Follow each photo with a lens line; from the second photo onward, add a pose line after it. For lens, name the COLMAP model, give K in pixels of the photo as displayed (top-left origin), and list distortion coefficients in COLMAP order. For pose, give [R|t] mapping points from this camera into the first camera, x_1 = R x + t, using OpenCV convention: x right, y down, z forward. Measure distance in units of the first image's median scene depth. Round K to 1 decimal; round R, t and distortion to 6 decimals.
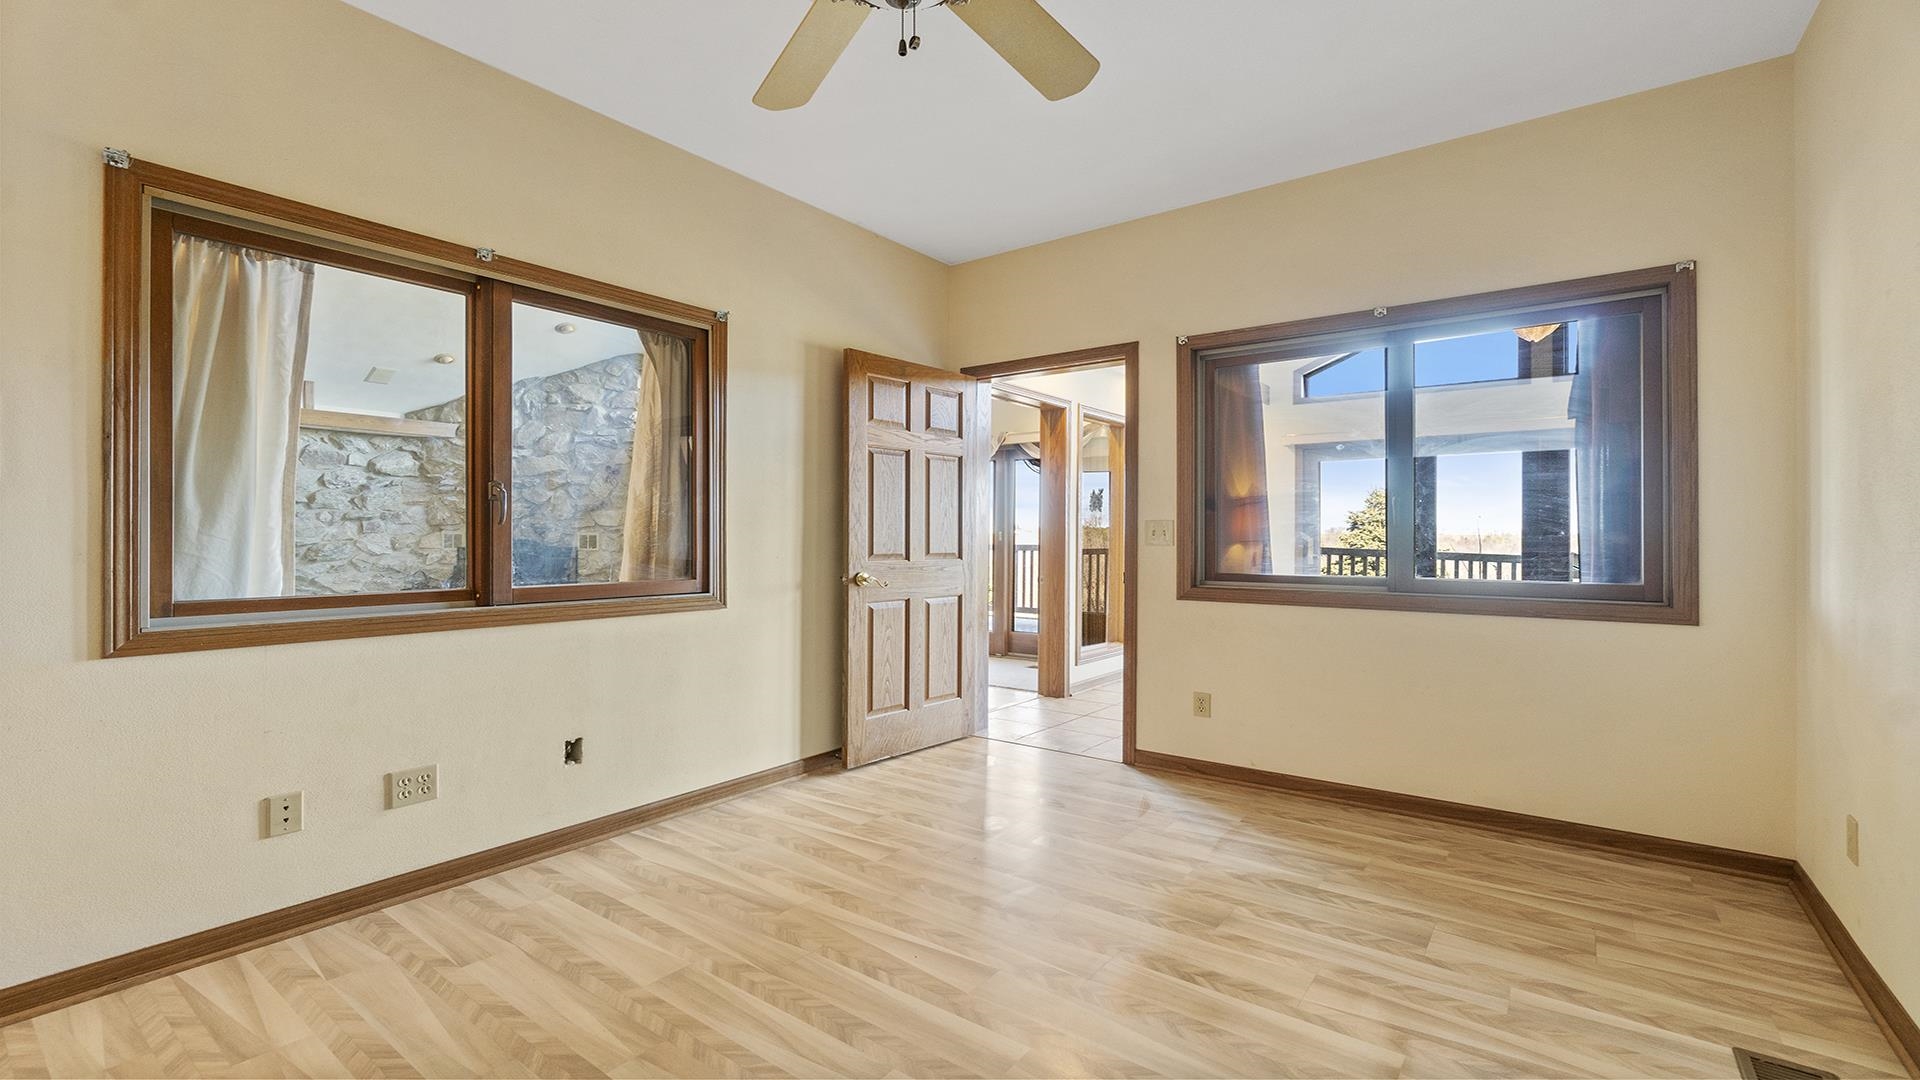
lens RADIAL K [[835.9, 0, 956.7], [0, 835.9, 534.8], [0, 0, 1]] dist [-0.000629, 0.000493]
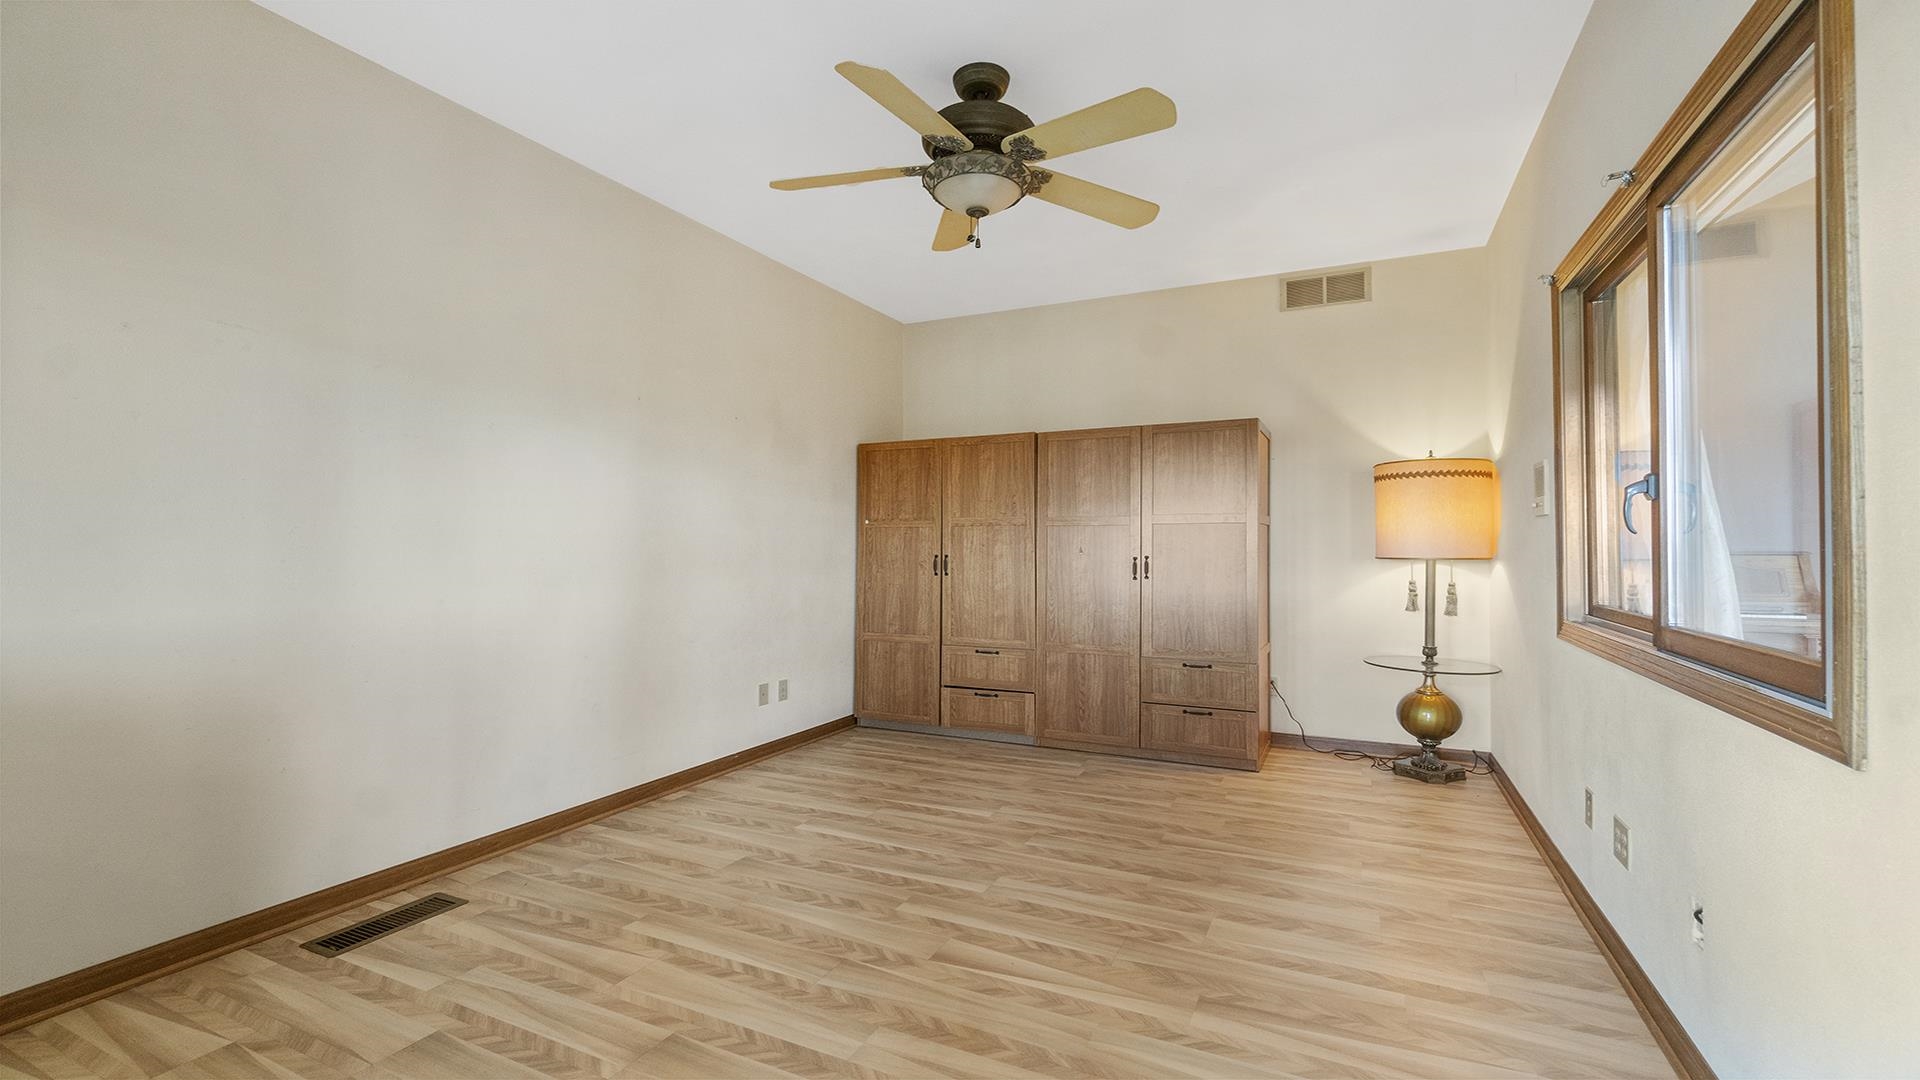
lens RADIAL K [[835.9, 0, 956.7], [0, 835.9, 534.8], [0, 0, 1]] dist [-0.000629, 0.000493]
pose [[-0.980686, -0.004957, -0.195527, 0.226613], [-0.003009, 0.999943, -0.010261, -0.004385], [0.195567, -0.009474, -0.980645, 2.064735]]
